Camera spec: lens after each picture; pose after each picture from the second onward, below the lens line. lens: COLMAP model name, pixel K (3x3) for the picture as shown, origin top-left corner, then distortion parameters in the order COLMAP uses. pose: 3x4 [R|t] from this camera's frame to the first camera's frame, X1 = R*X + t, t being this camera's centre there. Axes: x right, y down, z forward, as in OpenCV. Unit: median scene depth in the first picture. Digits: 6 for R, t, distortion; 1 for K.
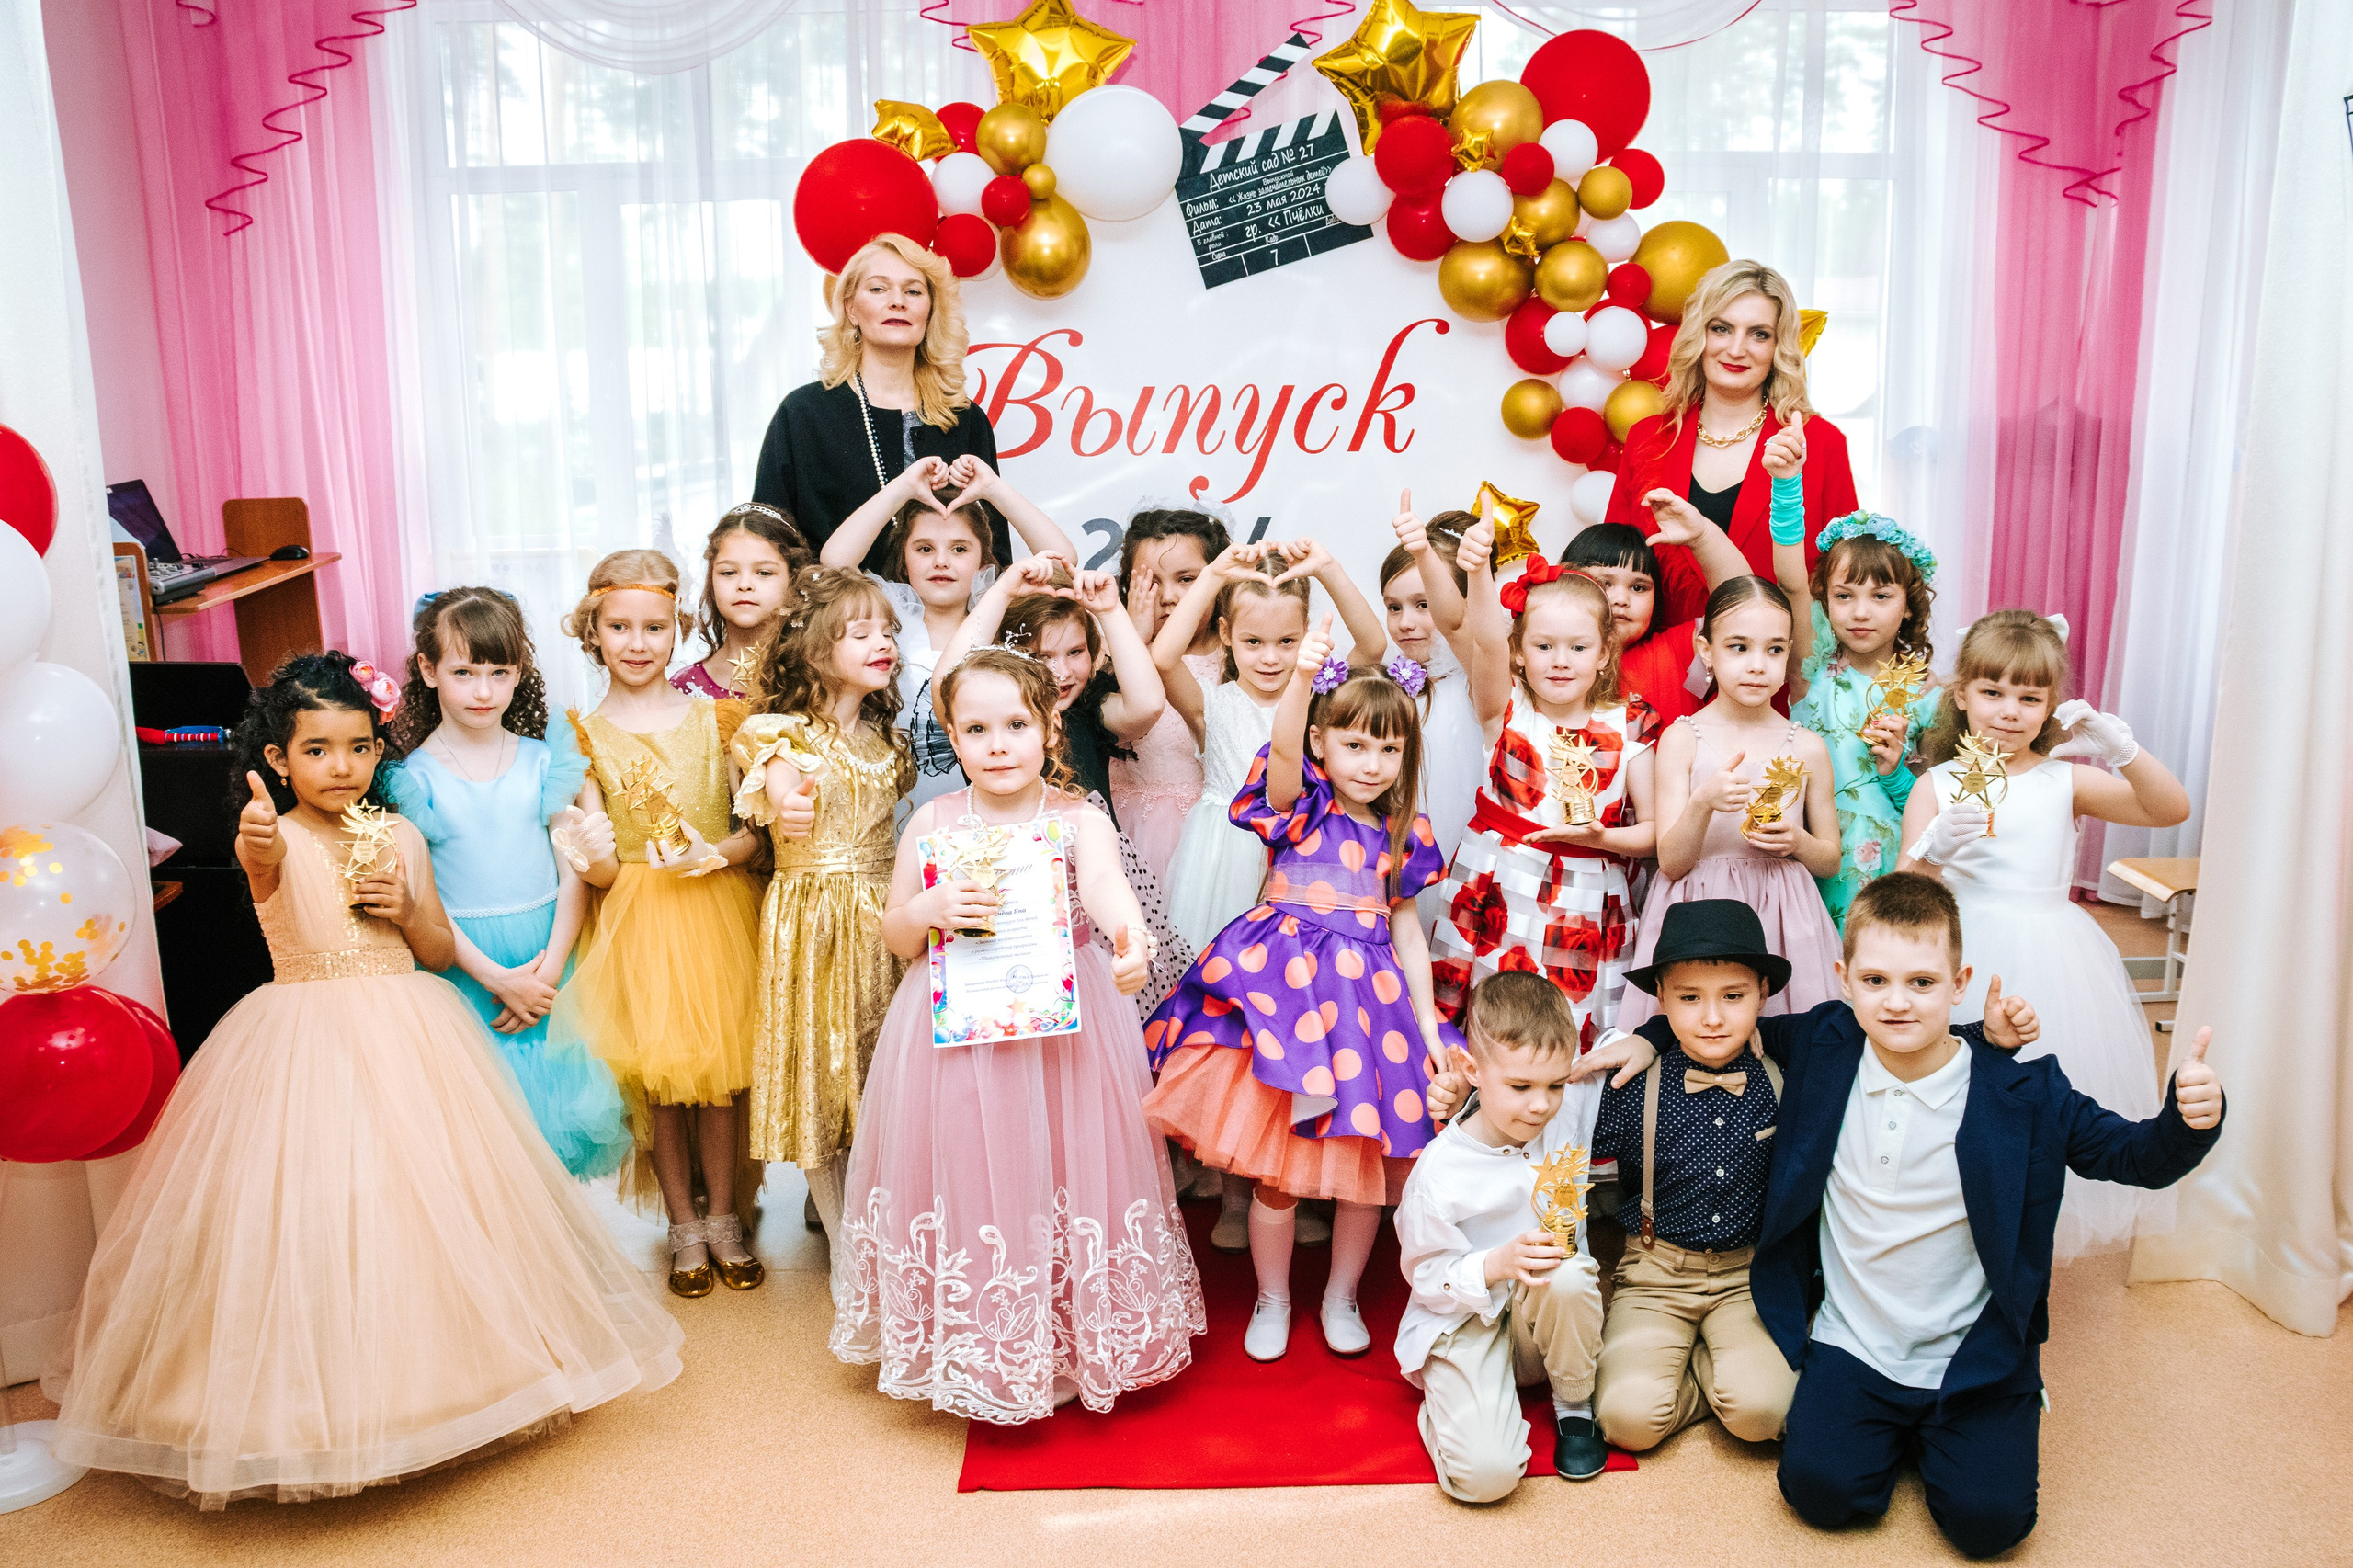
lens RADIAL K [[2441.3, 0, 1250.5], [0, 2441.3, 739.3], [0, 0, 1]] dist [-0.117231, 0.000000]
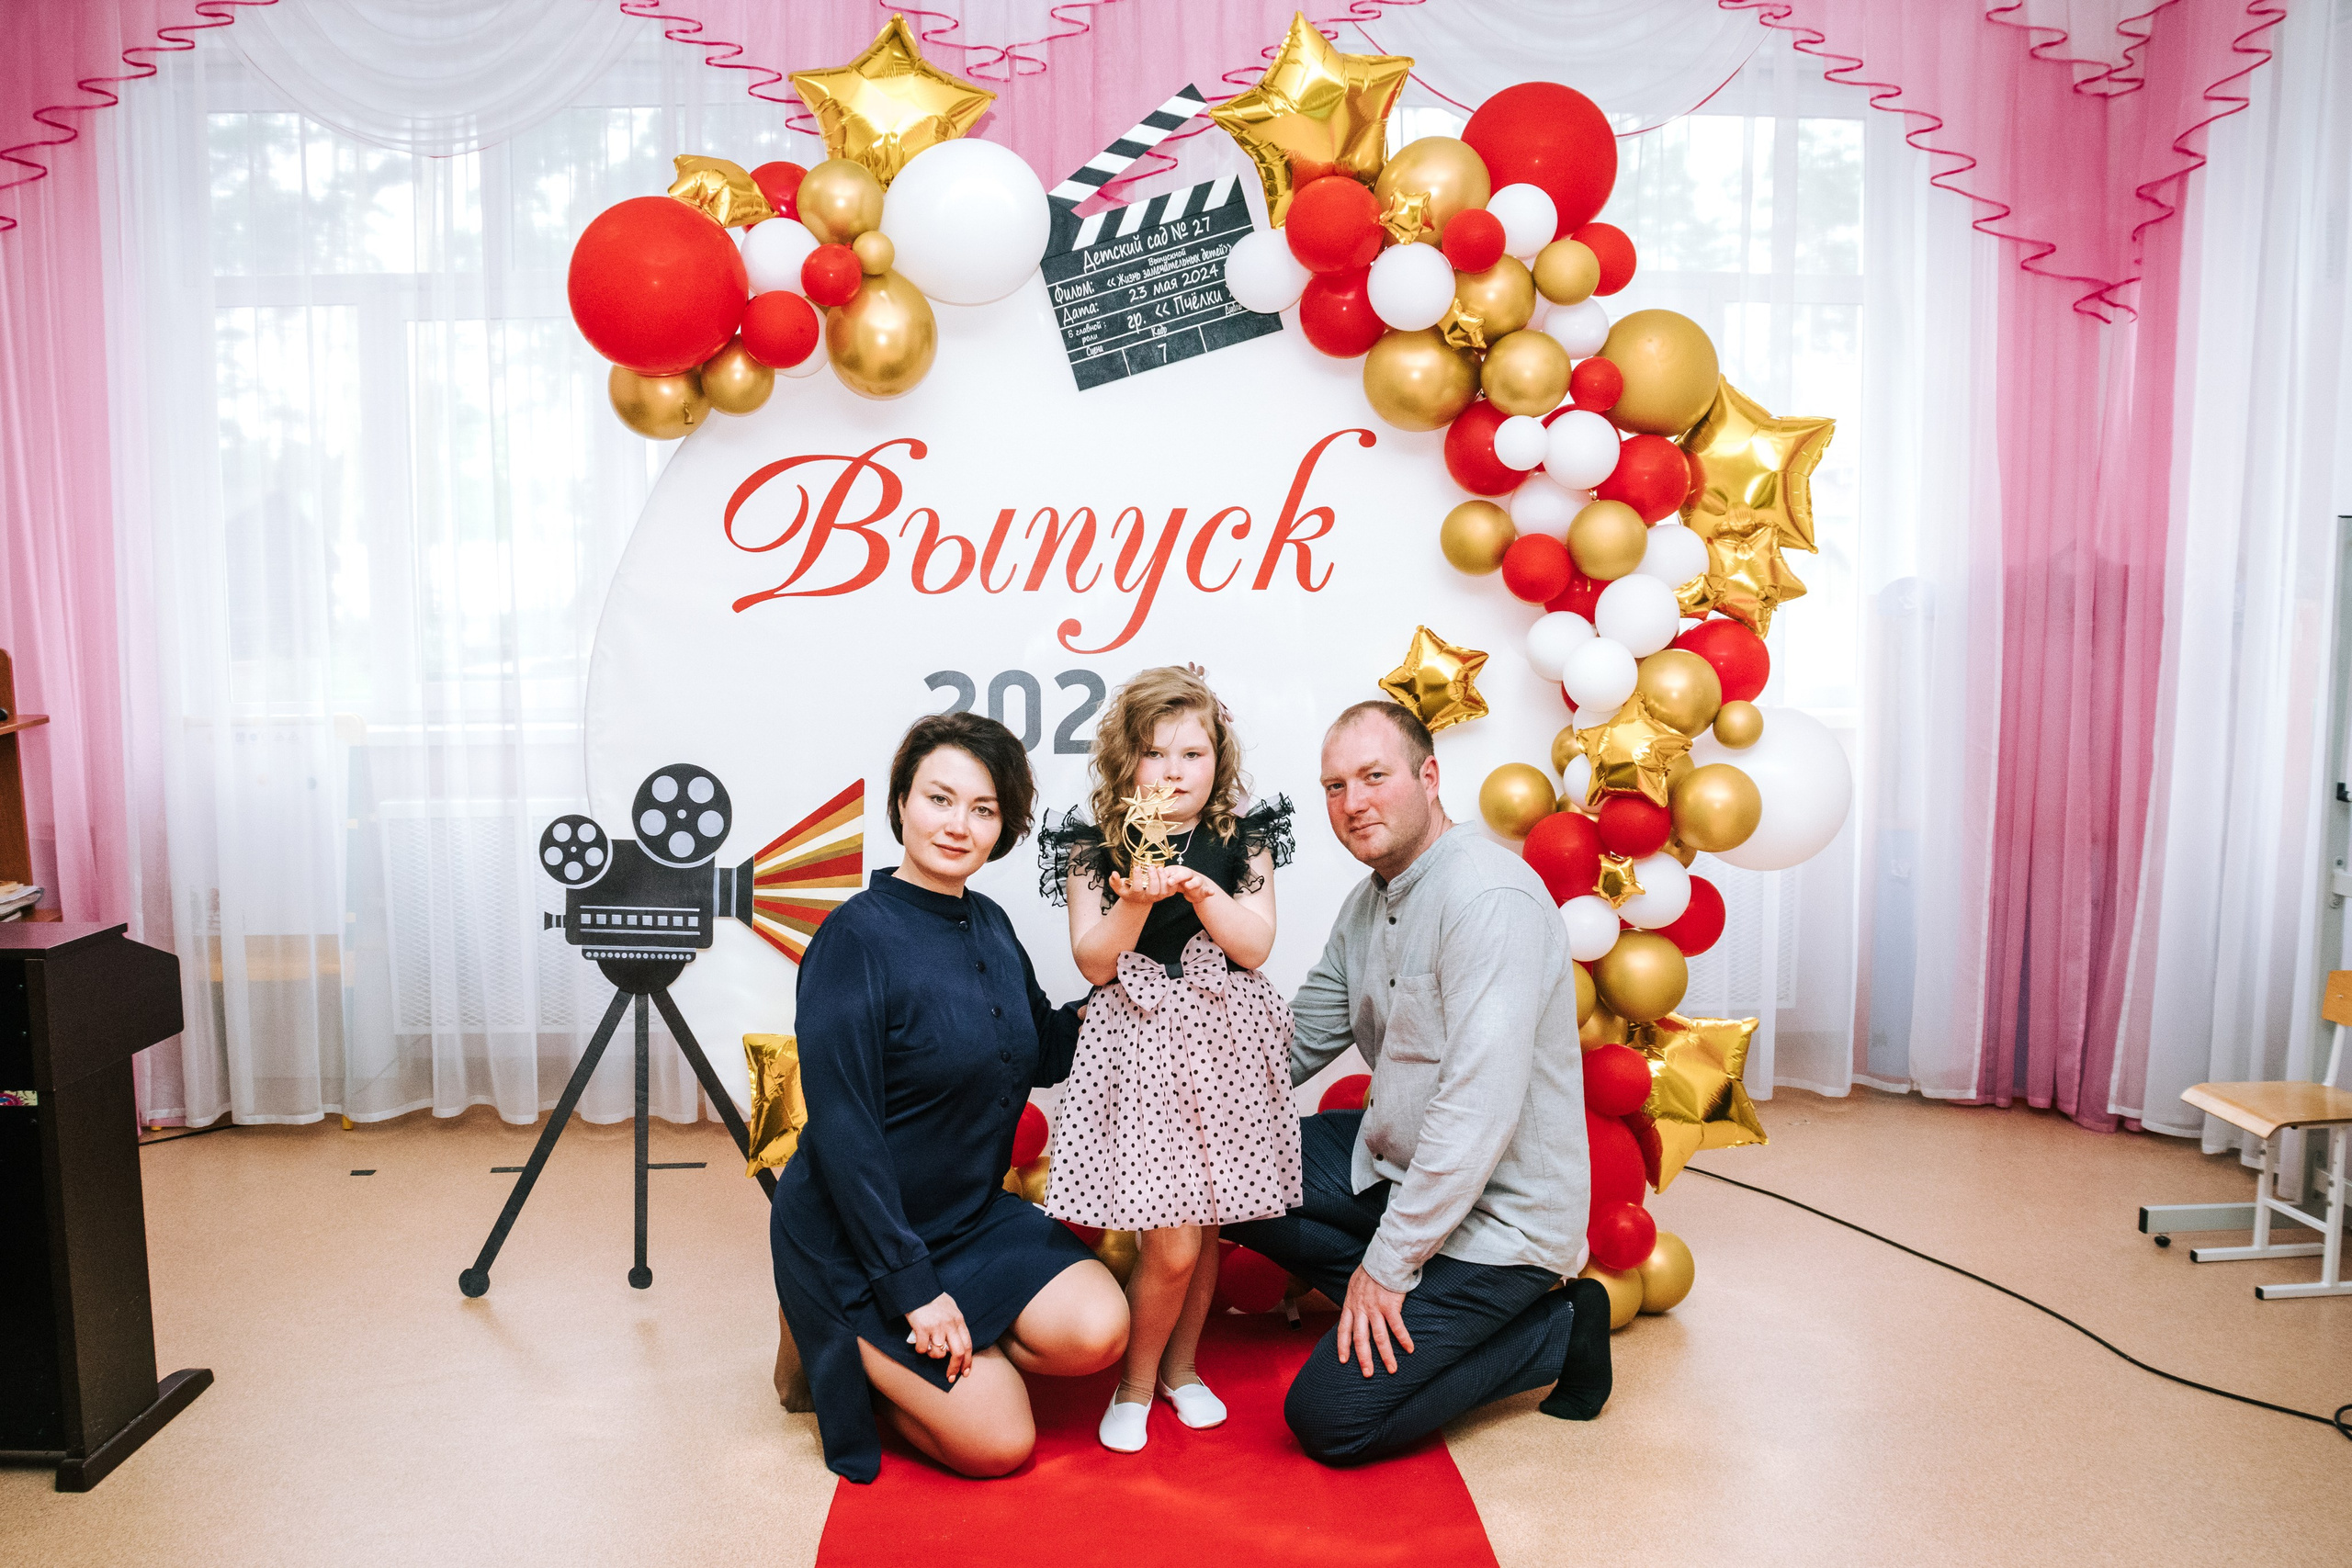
lens RADIAL K [[2440.1, 0, 1215.1], [0, 2440.1, 719.5], [0, 0, 1]] dist [-0.117231, 0.000000]
pose [[0.999494, 0.001296, 0.031783, 0.001593], [0.001782, 0.995318, -0.096642, 0.004373], [-0.031760, 0.096649, 0.994812, 0.194921]]
